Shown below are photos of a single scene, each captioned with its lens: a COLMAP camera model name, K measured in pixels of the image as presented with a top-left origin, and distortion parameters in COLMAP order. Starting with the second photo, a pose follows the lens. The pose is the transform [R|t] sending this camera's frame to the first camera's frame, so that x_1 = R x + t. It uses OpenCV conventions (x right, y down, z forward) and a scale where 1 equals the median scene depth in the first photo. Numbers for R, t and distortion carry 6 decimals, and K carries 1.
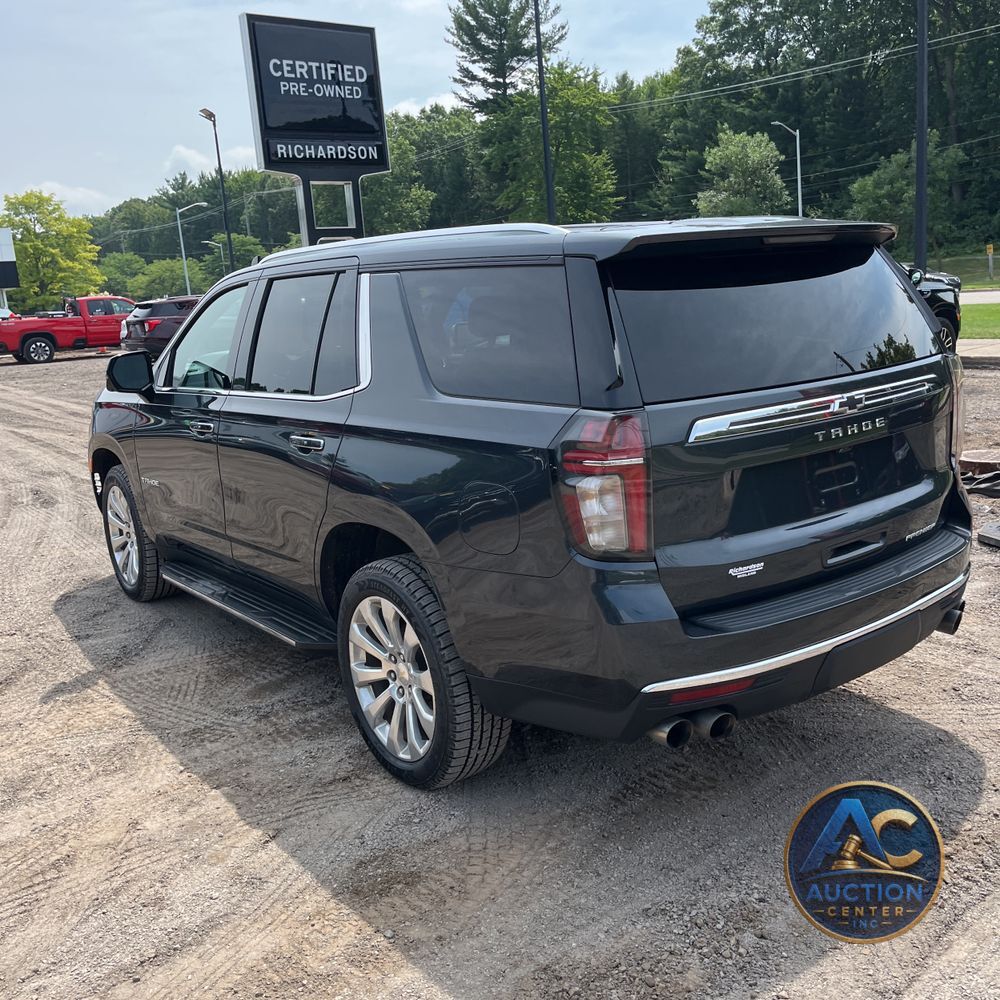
lens RADIAL K [[1006.3, 0, 500.0], [0, 1006.3, 500.0], [0, 0, 1]] dist [0.038693, -0.002593]
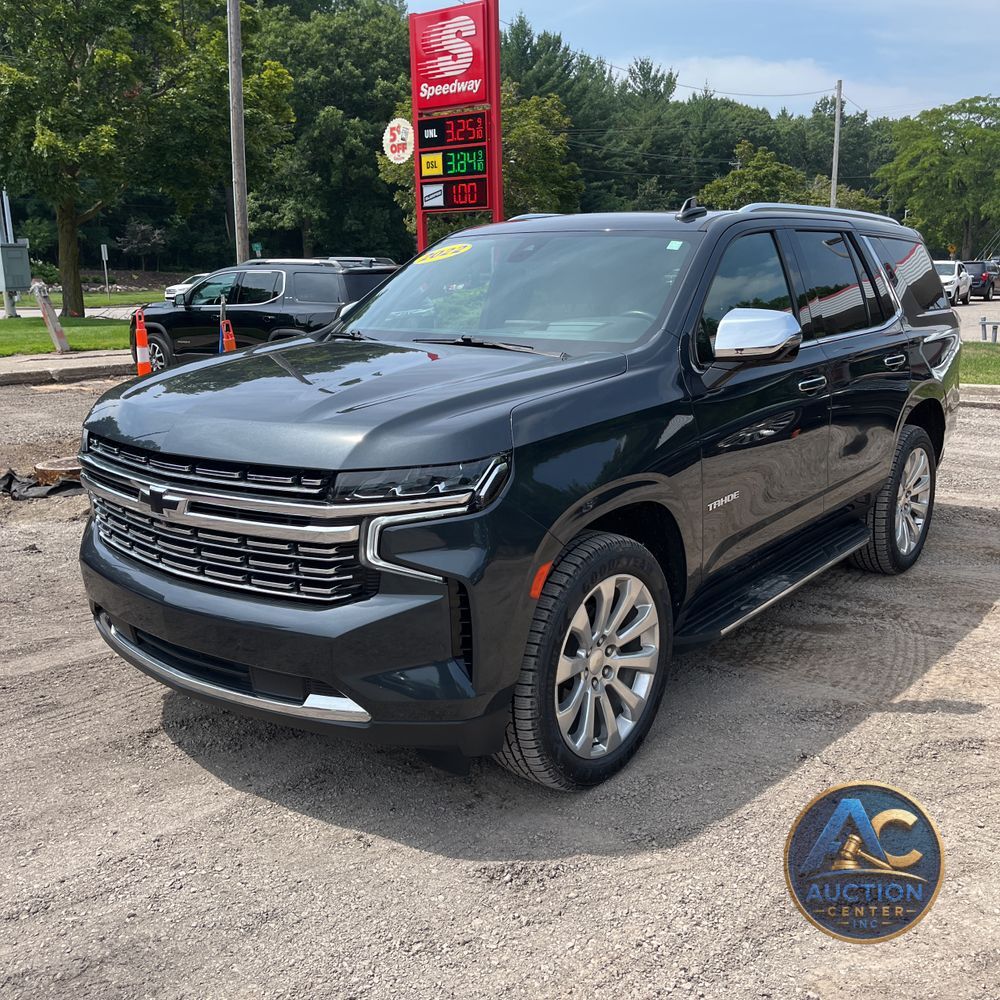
lens RADIAL K [[1013.3, 0, 500.0], [0, 1013.3, 500.0], [0, 0, 1]] dist [0.037433, 0.001988]
pose [[-0.246288, -0.152984, 0.957047, -1.117344], [0.226912, 0.950917, 0.210398, -0.228641], [-0.942260, 0.268984, -0.199485, 1.473752]]
